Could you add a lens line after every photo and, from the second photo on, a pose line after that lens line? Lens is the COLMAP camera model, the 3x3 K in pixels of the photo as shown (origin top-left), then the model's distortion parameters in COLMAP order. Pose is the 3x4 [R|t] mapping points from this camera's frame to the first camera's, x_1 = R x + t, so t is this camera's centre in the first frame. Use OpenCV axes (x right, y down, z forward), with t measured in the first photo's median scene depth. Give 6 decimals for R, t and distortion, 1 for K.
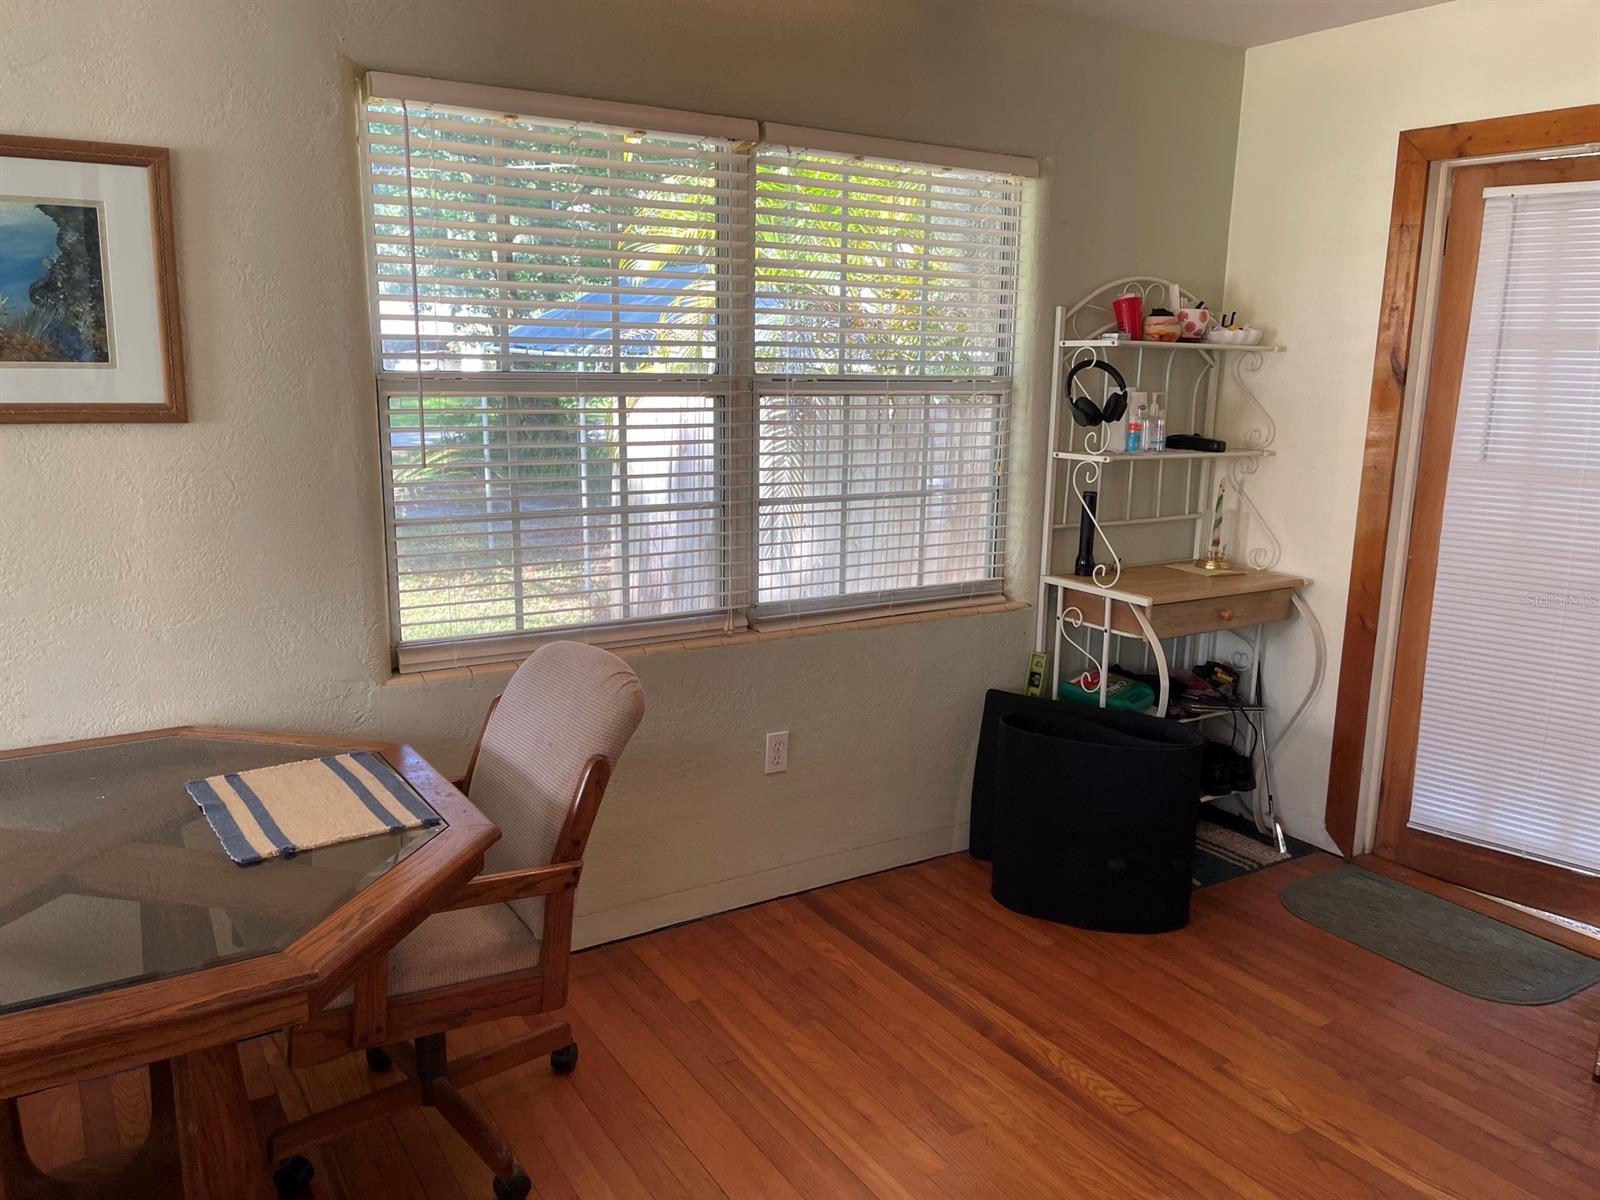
lens RADIAL K [[1211.7, 0, 783.1], [0, 1211.7, 604.2], [0, 0, 1]] dist [0.068318, -0.095758]
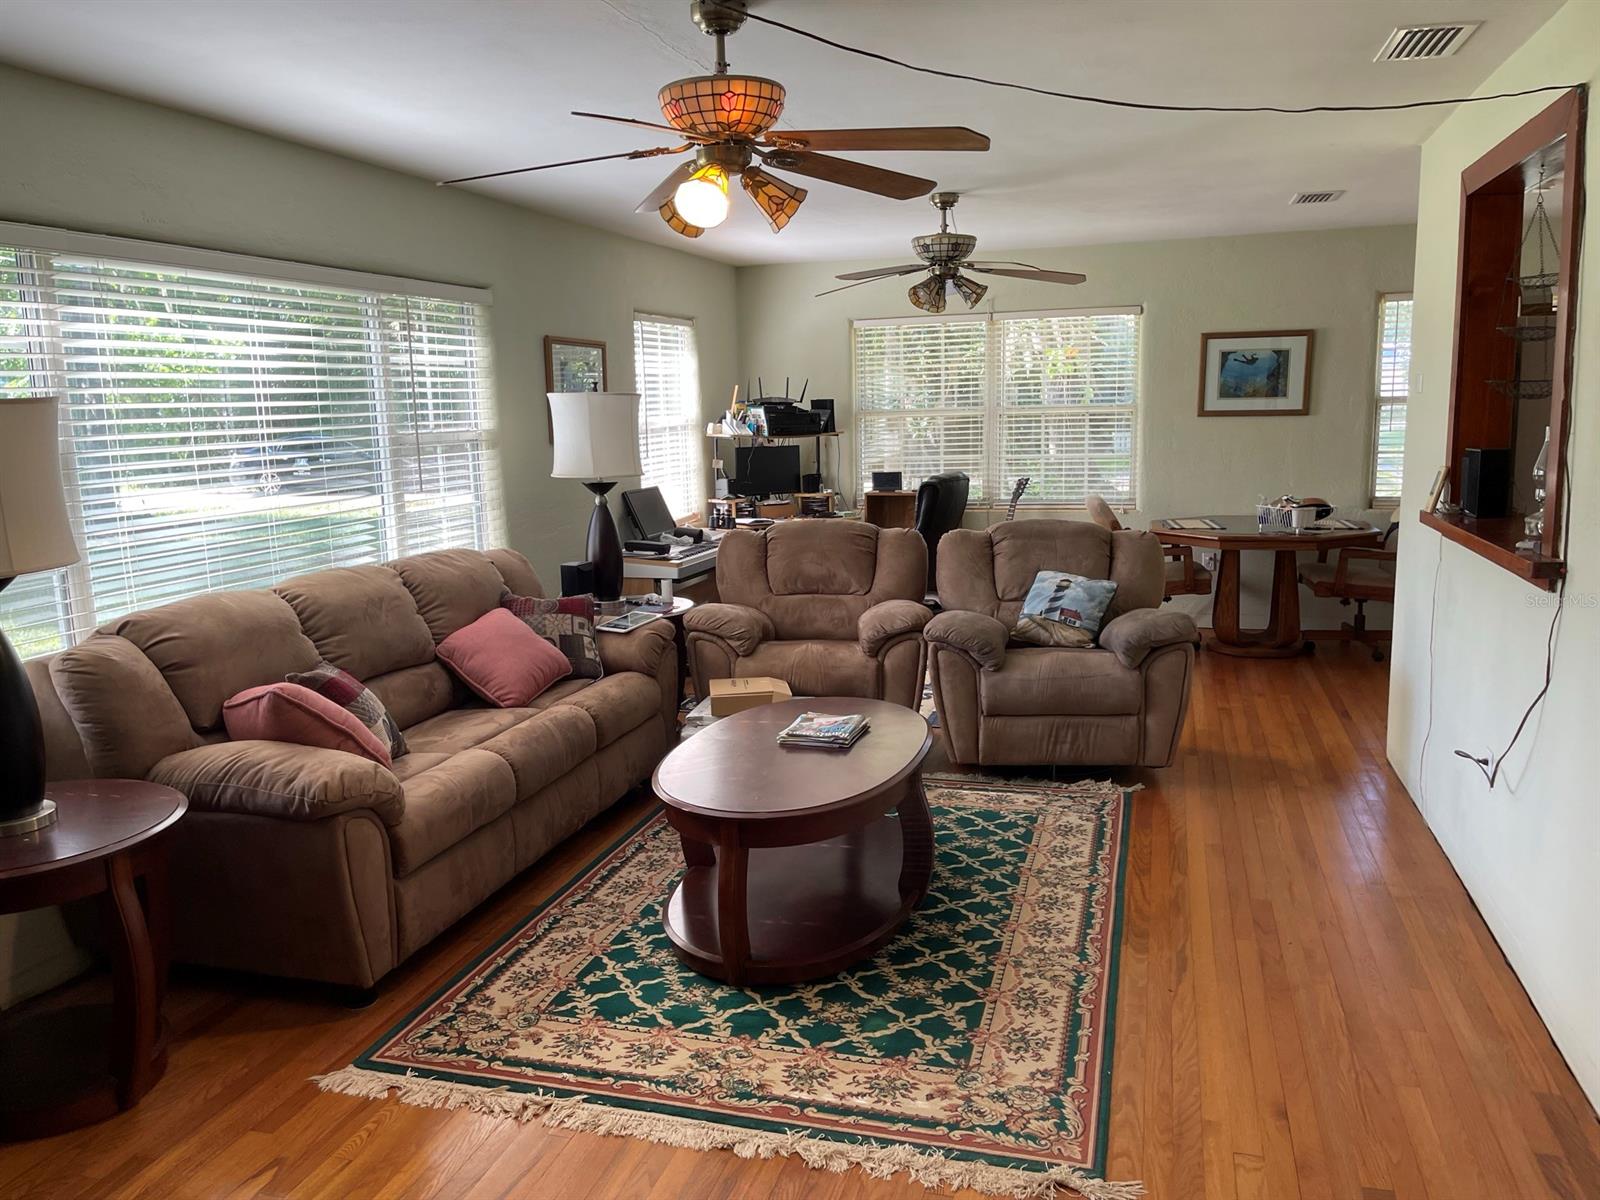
lens RADIAL K [[1211.7, 0, 790.9], [0, 1211.7, 608.4], [0, 0, 1]] dist [0.068318, -0.095758]
pose [[0.653616, 0.099155, -0.750303, 0.963867], [-0.118692, 0.992543, 0.027770, 0.379637], [0.747461, 0.070904, 0.660511, -1.860318]]
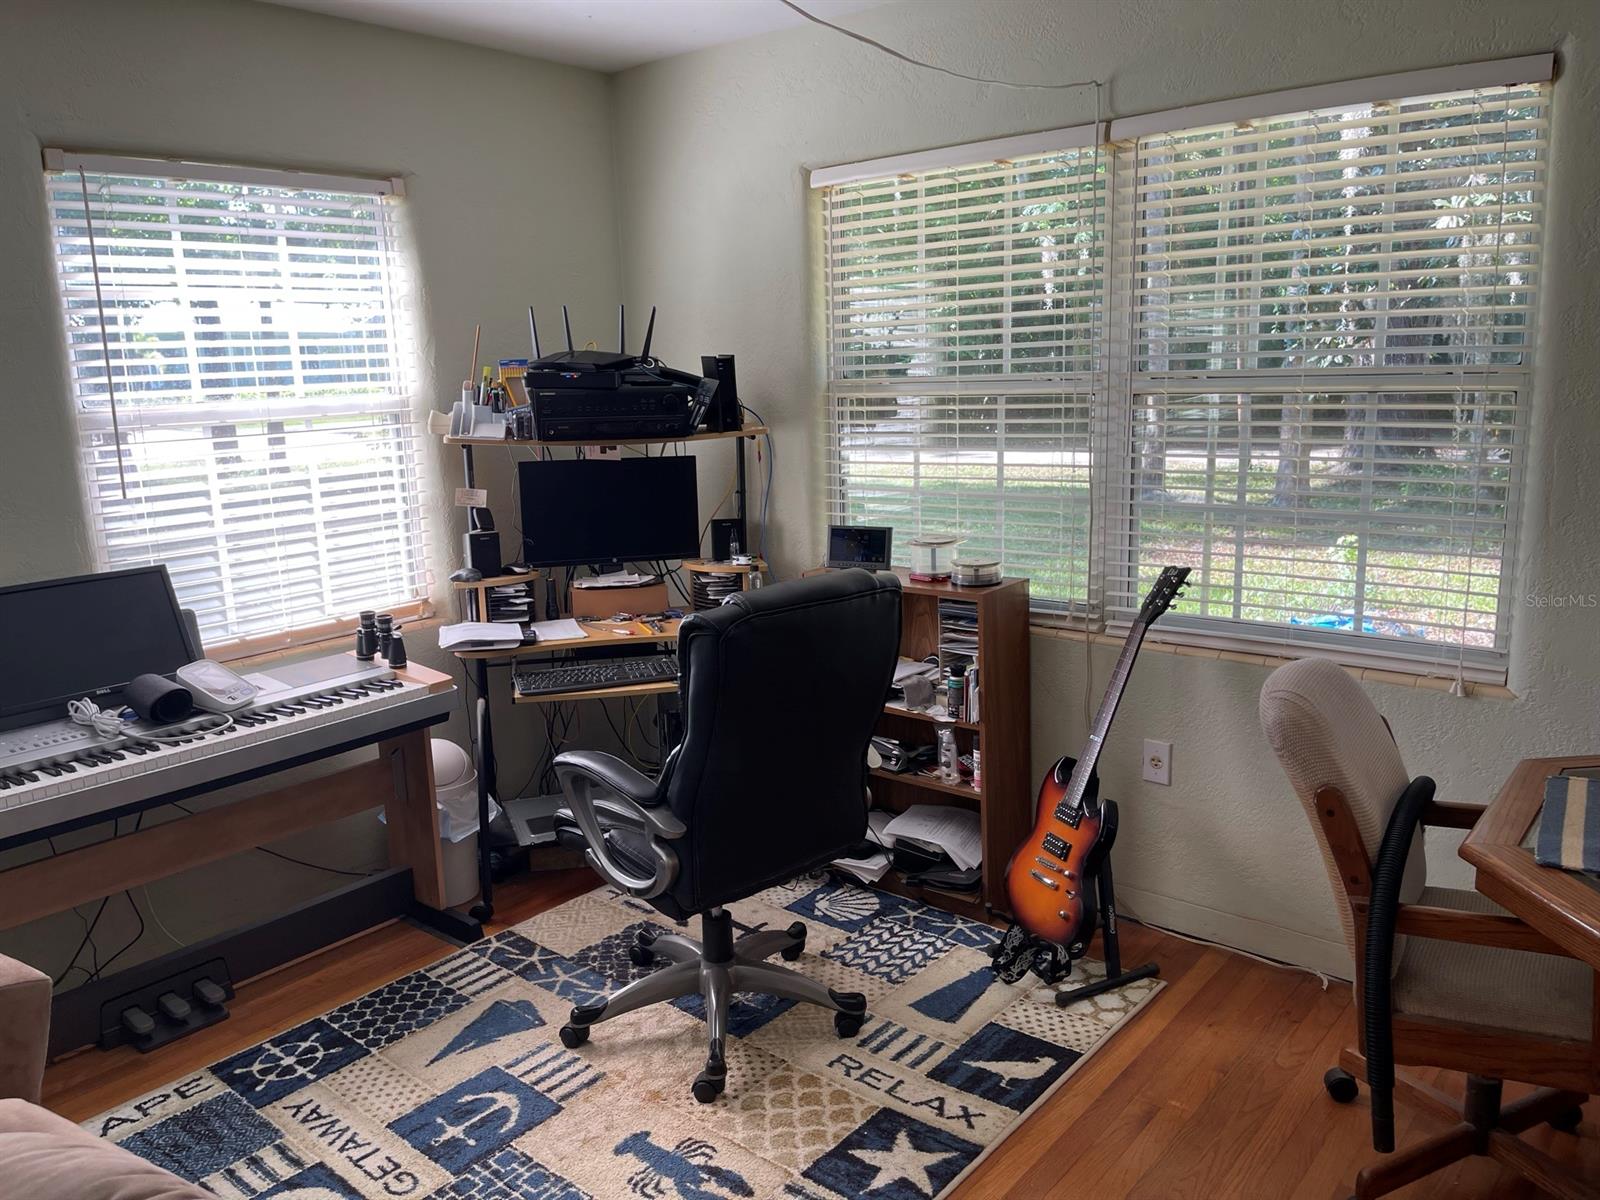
lens RADIAL K [[1211.7, 0, 792.2], [0, 1211.7, 603.9], [0, 0, 1]] dist [0.068318, -0.095758]
pose [[0.312277, 0.167766, -0.935060, -0.033464], [-0.156132, 0.979962, 0.123680, 0.014142], [0.937073, 0.107370, 0.332213, -0.112558]]
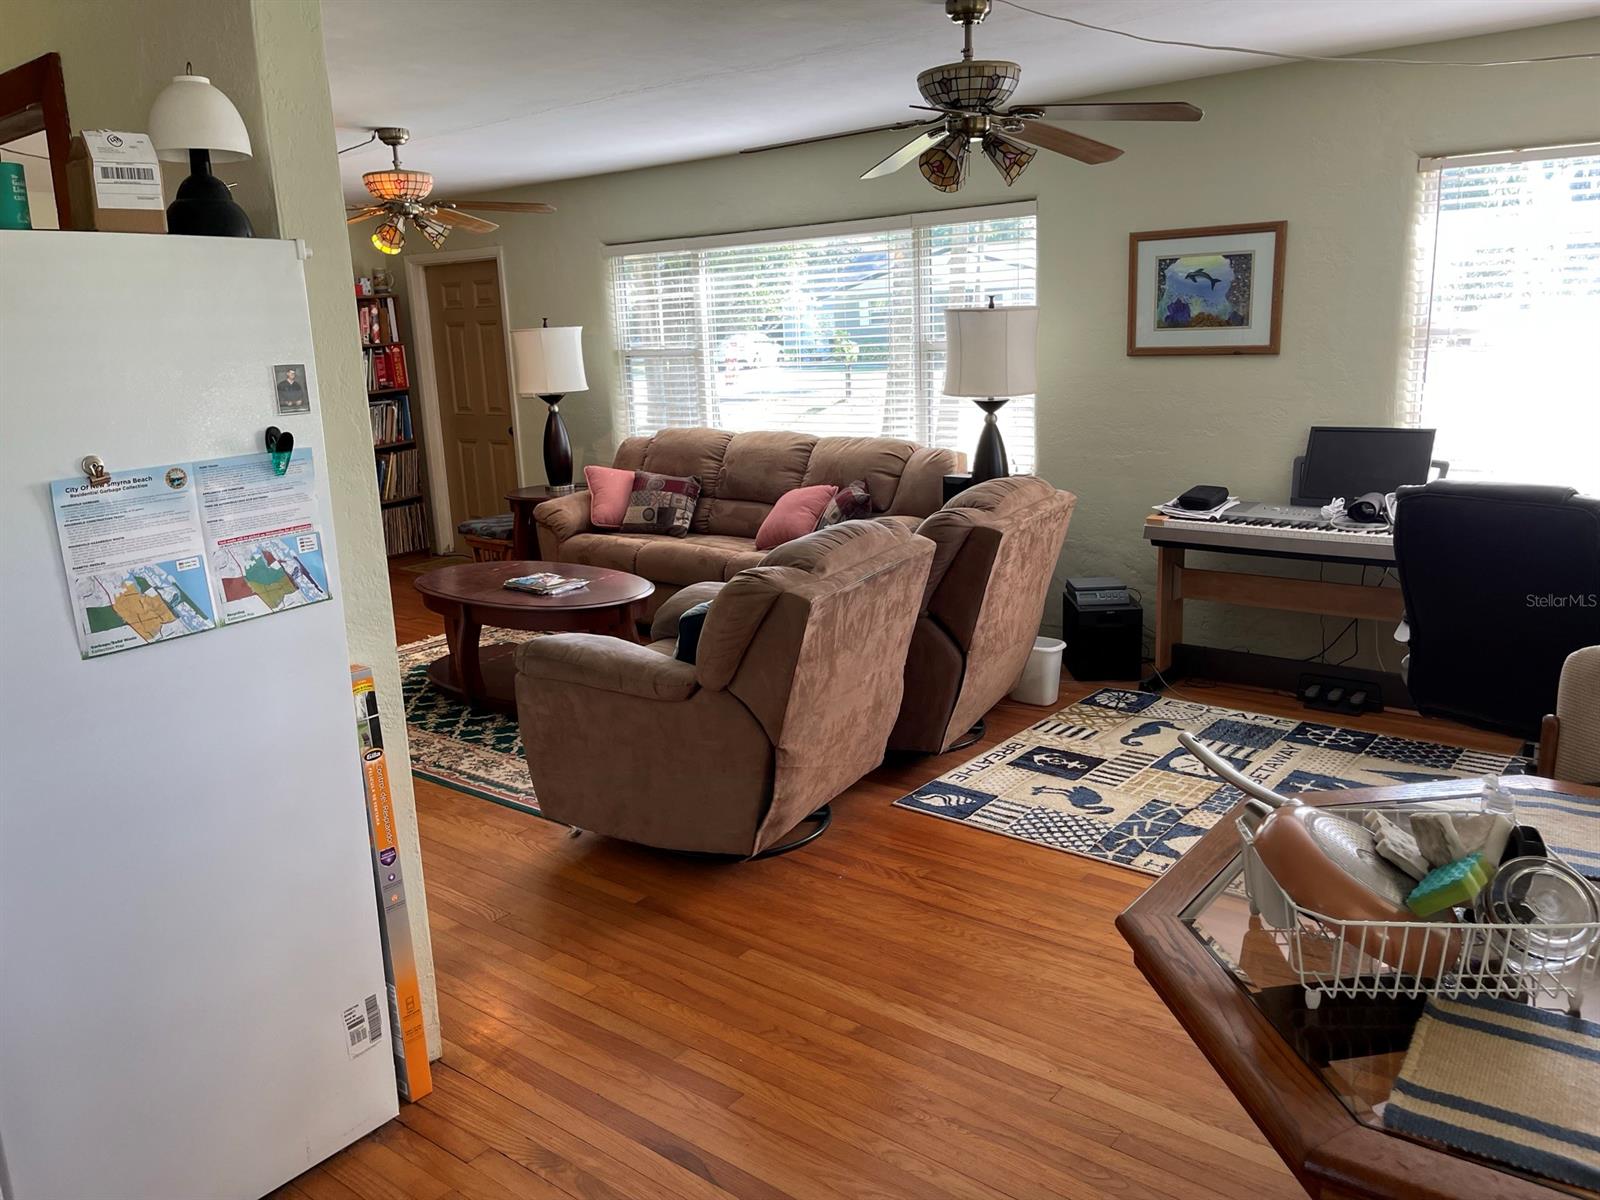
lens RADIAL K [[1211.7, 0, 802.0], [0, 1211.7, 609.8], [0, 0, 1]] dist [0.068318, -0.095758]
pose [[-0.944579, 0.099835, -0.312736, 0.113199], [-0.037609, 0.913457, 0.405194, -0.217425], [0.326124, 0.394499, -0.859077, 0.986138]]
